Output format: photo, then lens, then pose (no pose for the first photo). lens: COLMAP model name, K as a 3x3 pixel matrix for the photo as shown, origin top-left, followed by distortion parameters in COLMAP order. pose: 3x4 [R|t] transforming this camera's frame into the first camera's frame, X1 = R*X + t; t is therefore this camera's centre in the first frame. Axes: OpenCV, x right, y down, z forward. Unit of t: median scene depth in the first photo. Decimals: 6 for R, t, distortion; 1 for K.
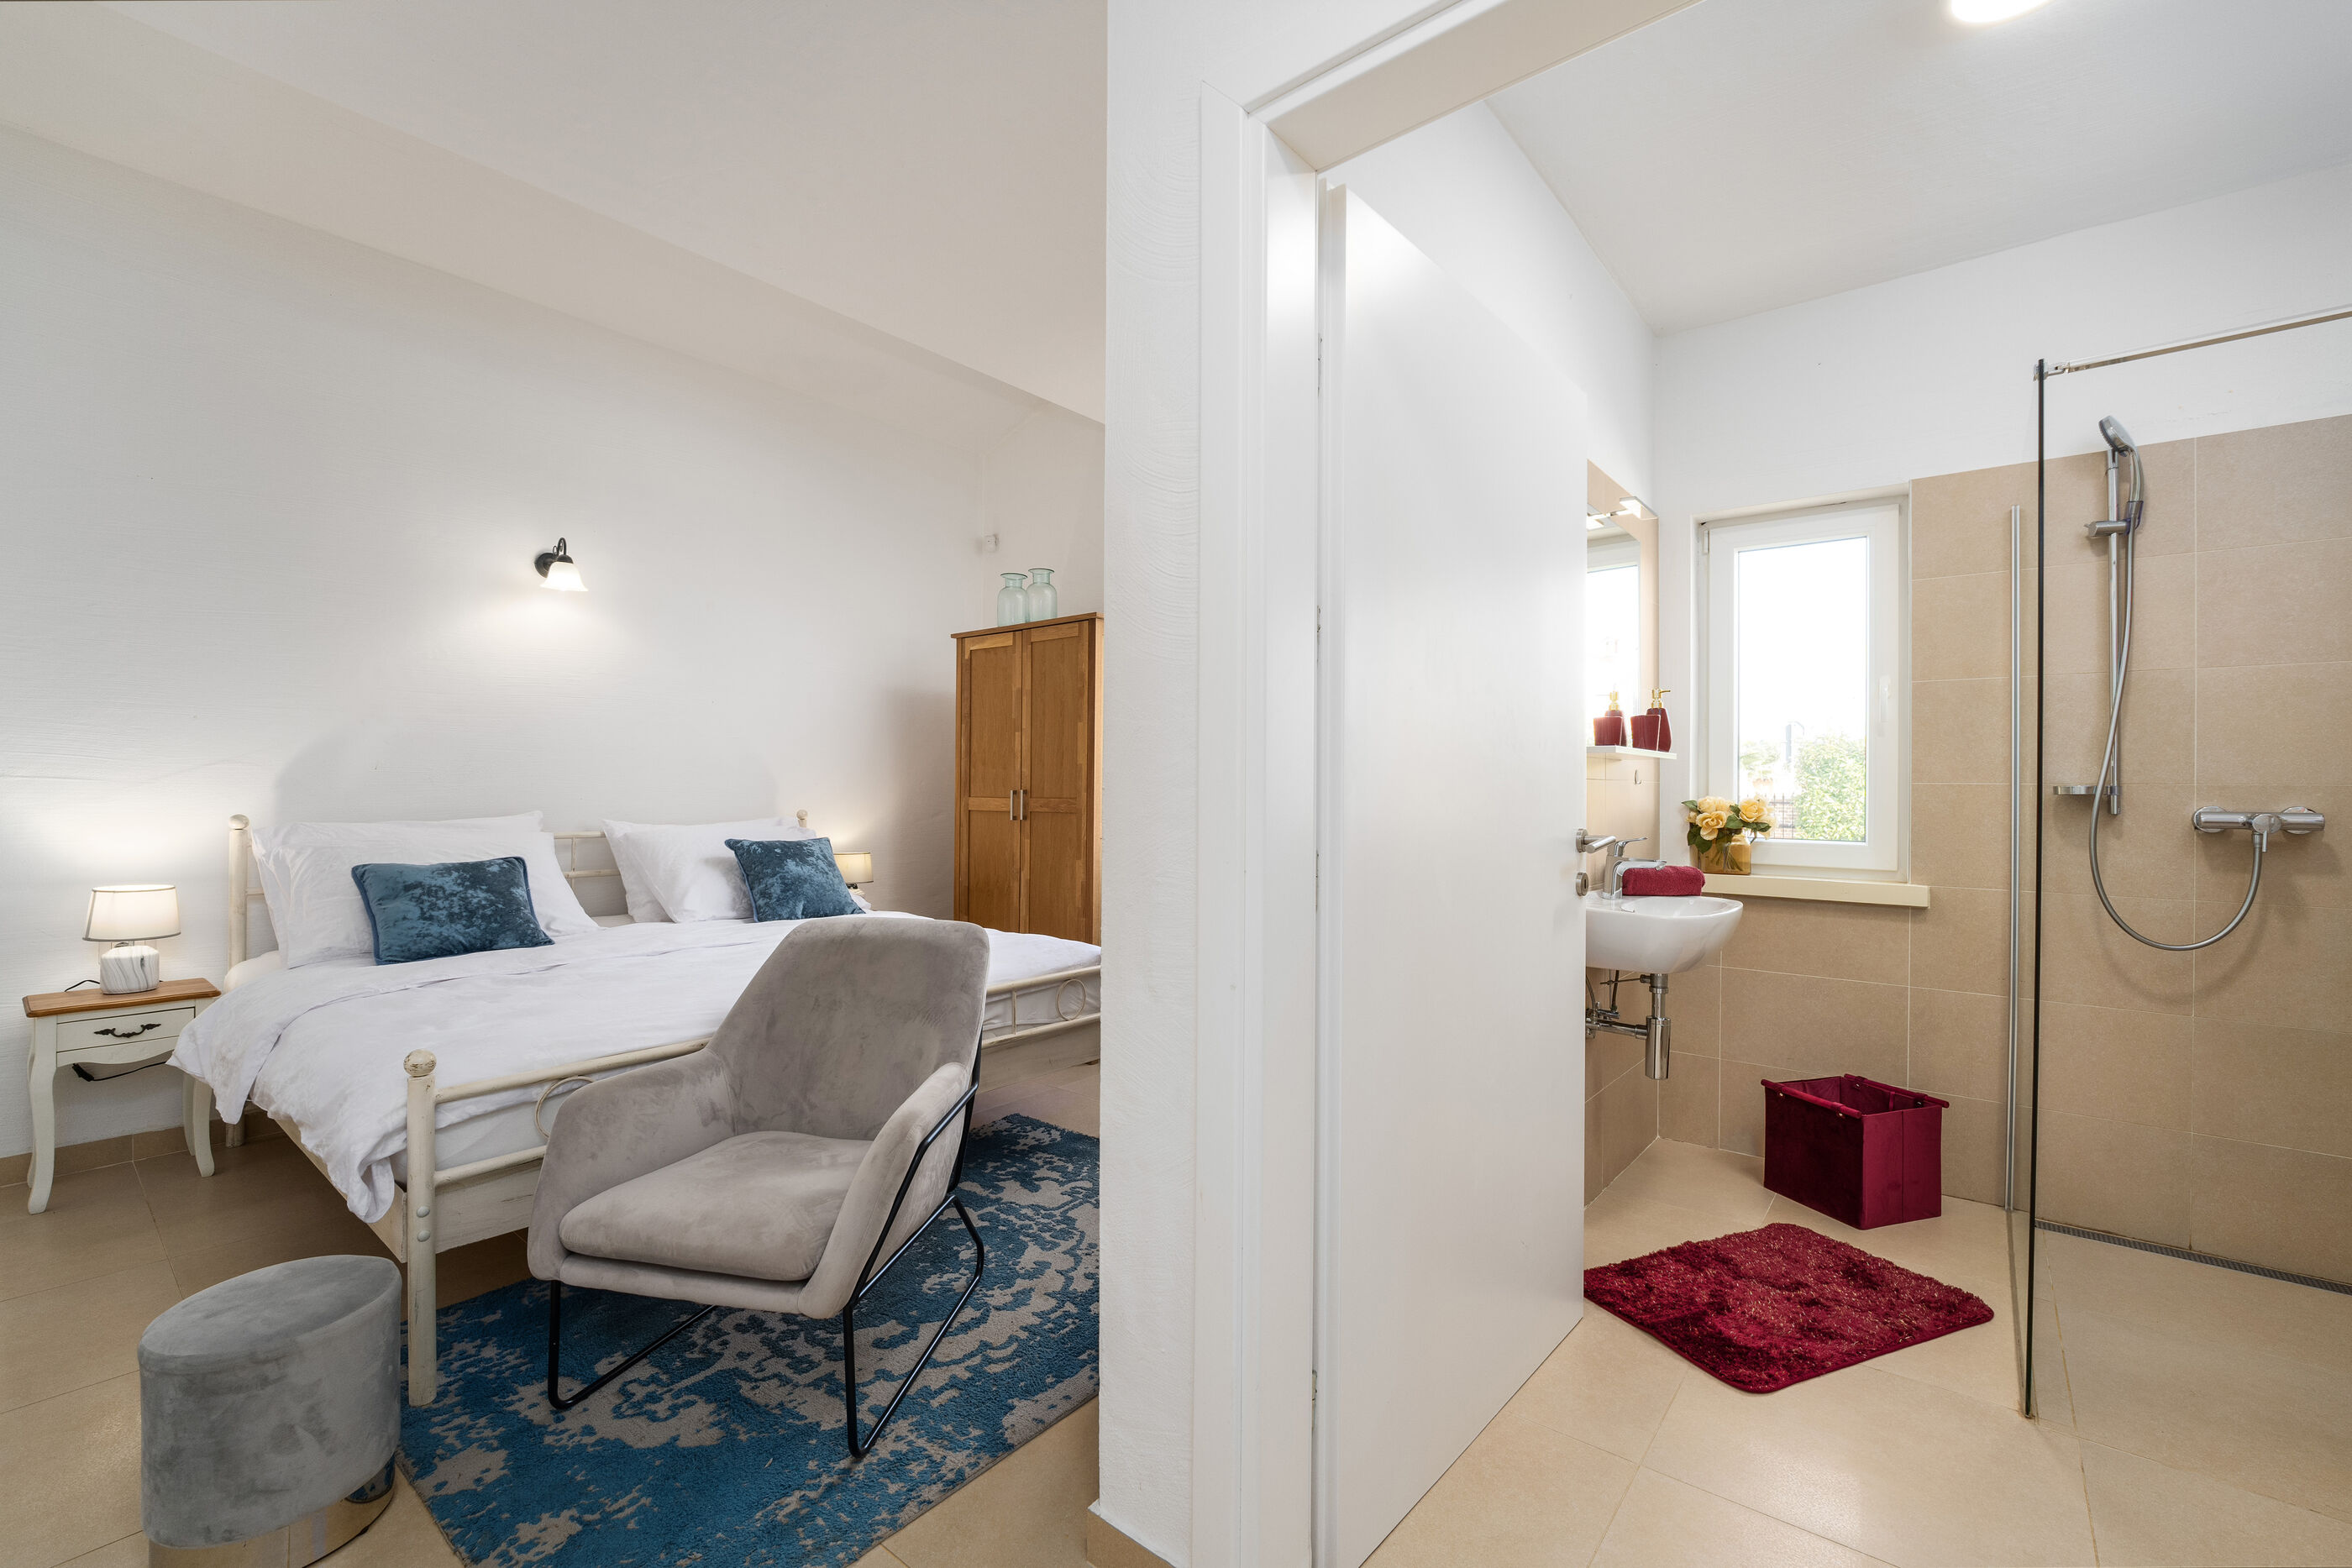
lens RADIAL K [[1015.5, 0, 1181.5], [0, 1015.5, 781.8], [0, 0, 1]] dist [-0.010485, 0.001175]
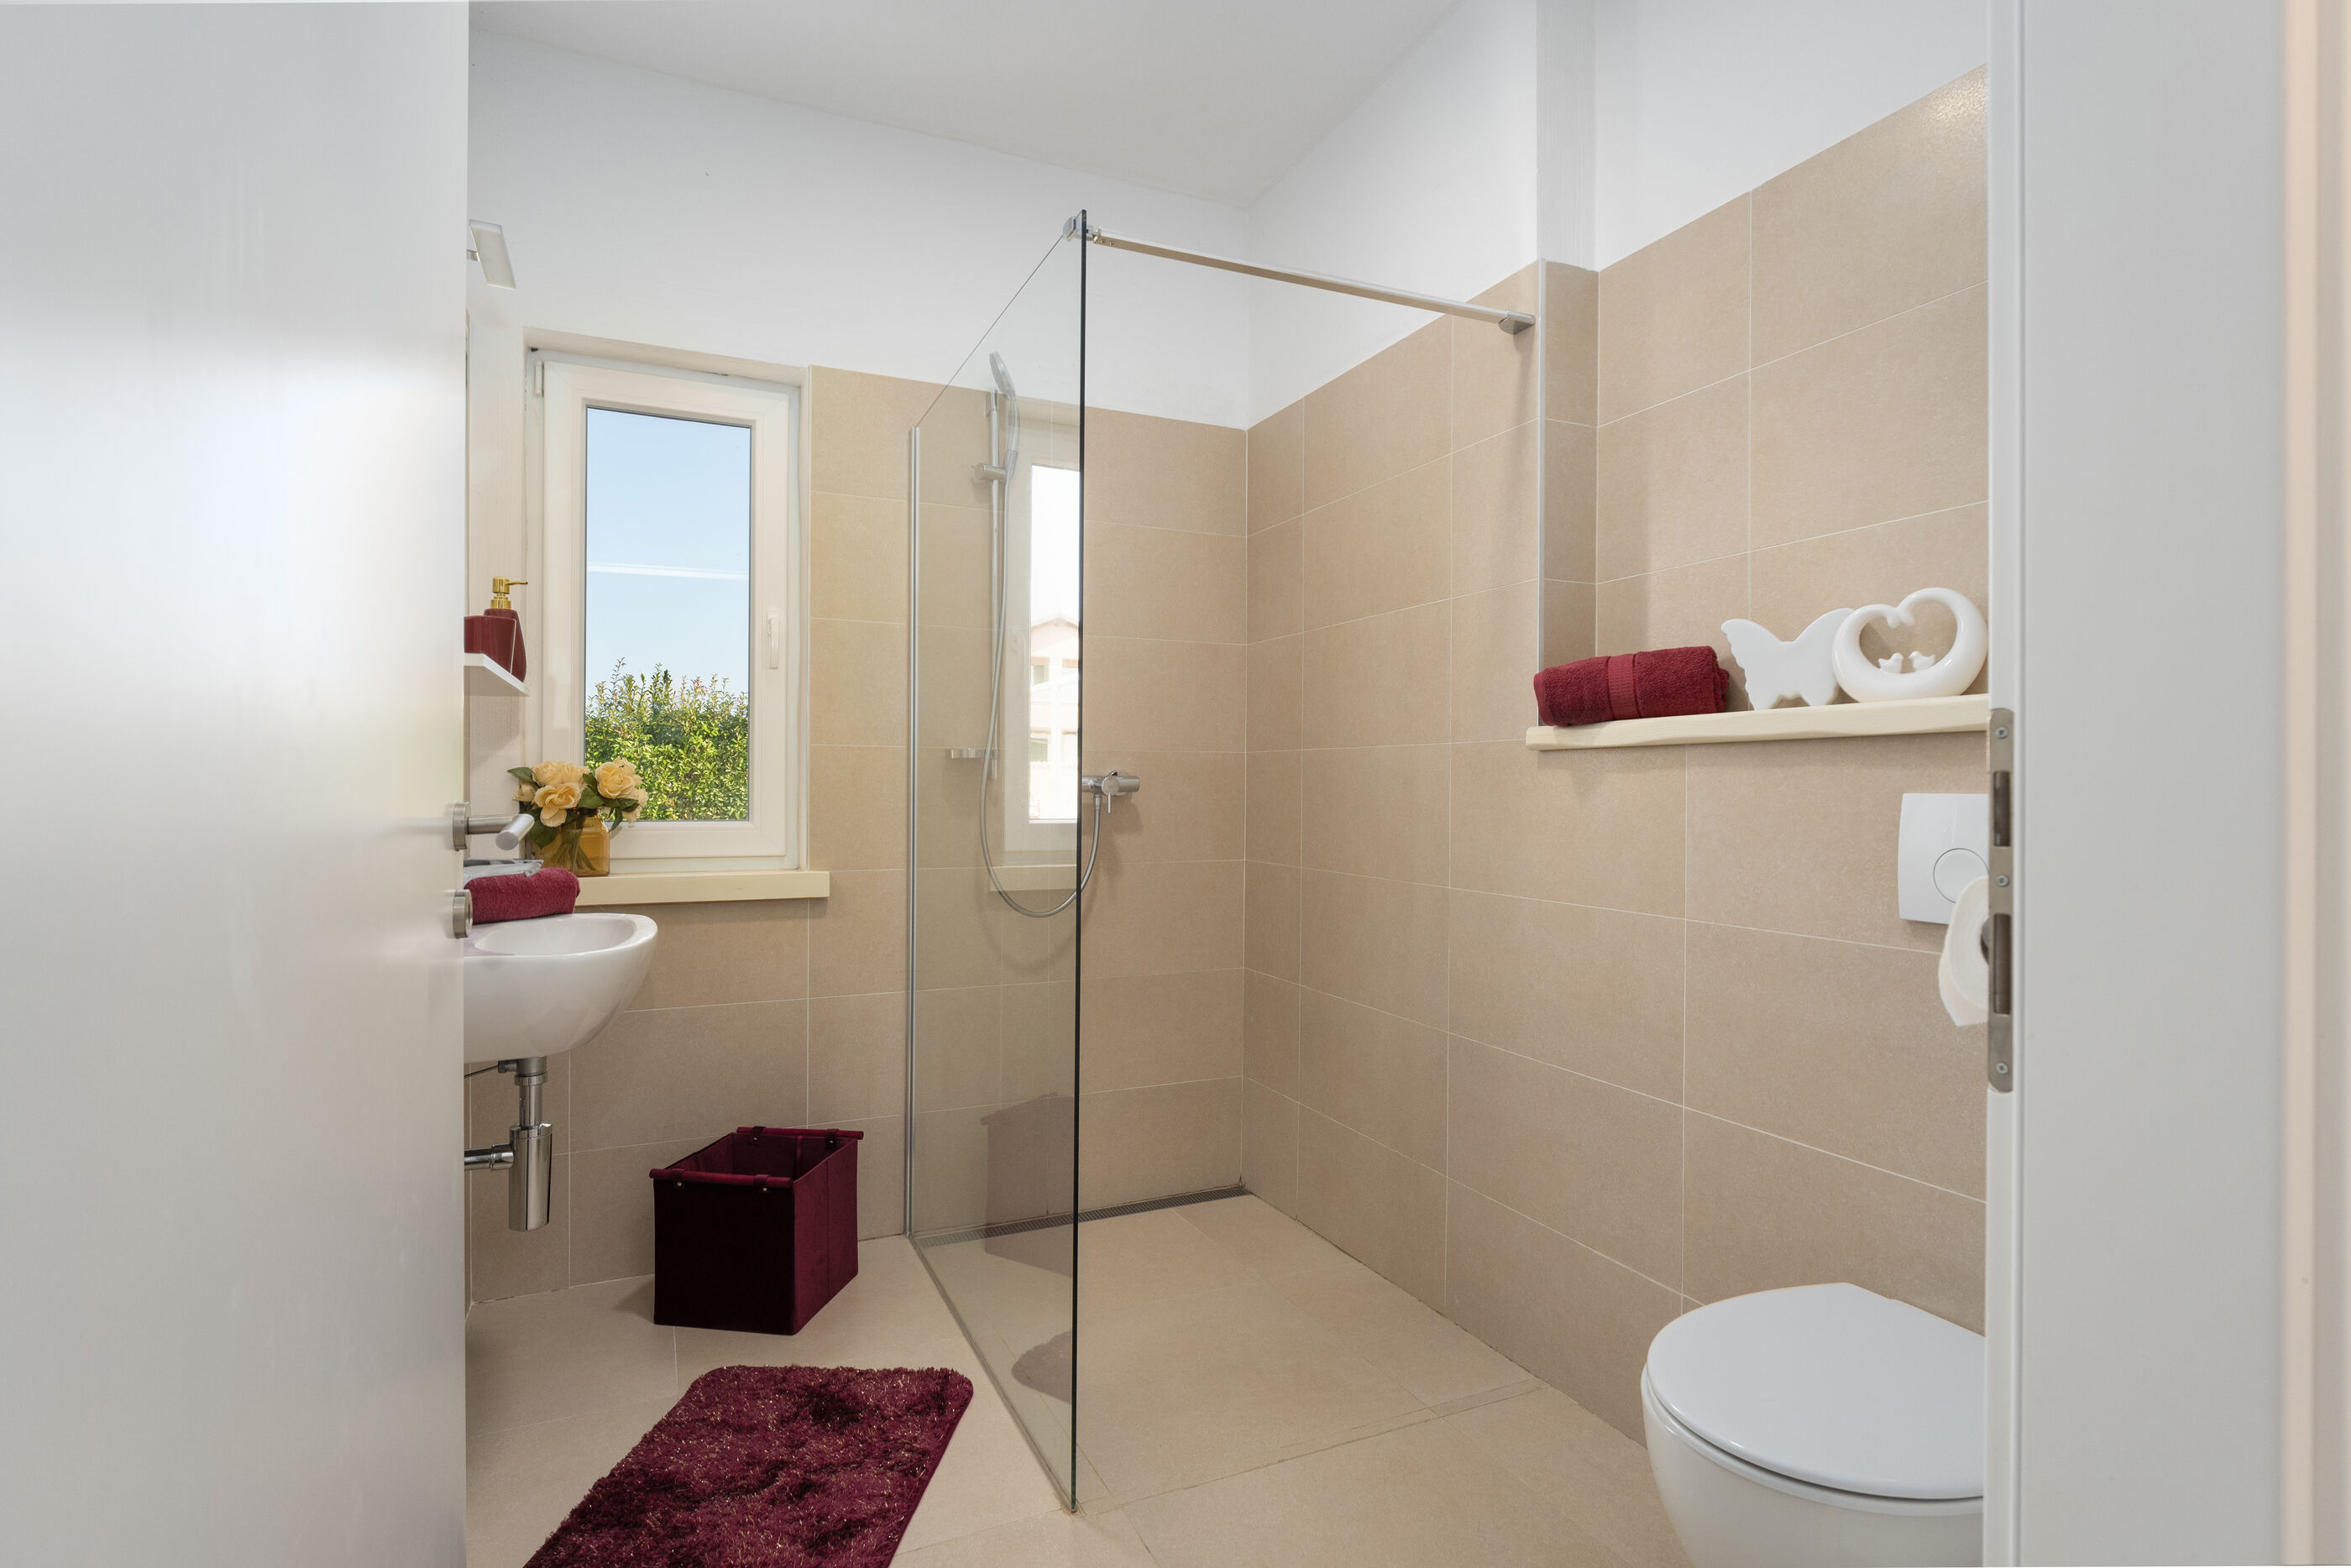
lens RADIAL K [[1159.0, 0, 1186.1], [0, 1159.0, 787.2], [0, 0, 1]] dist [-0.004286, -0.000491]
pose [[0.446096, -0.008651, 0.894943, 0.034733], [-0.001933, 0.999942, 0.010630, 0.025373], [-0.894983, -0.006472, 0.446053, 0.332218]]
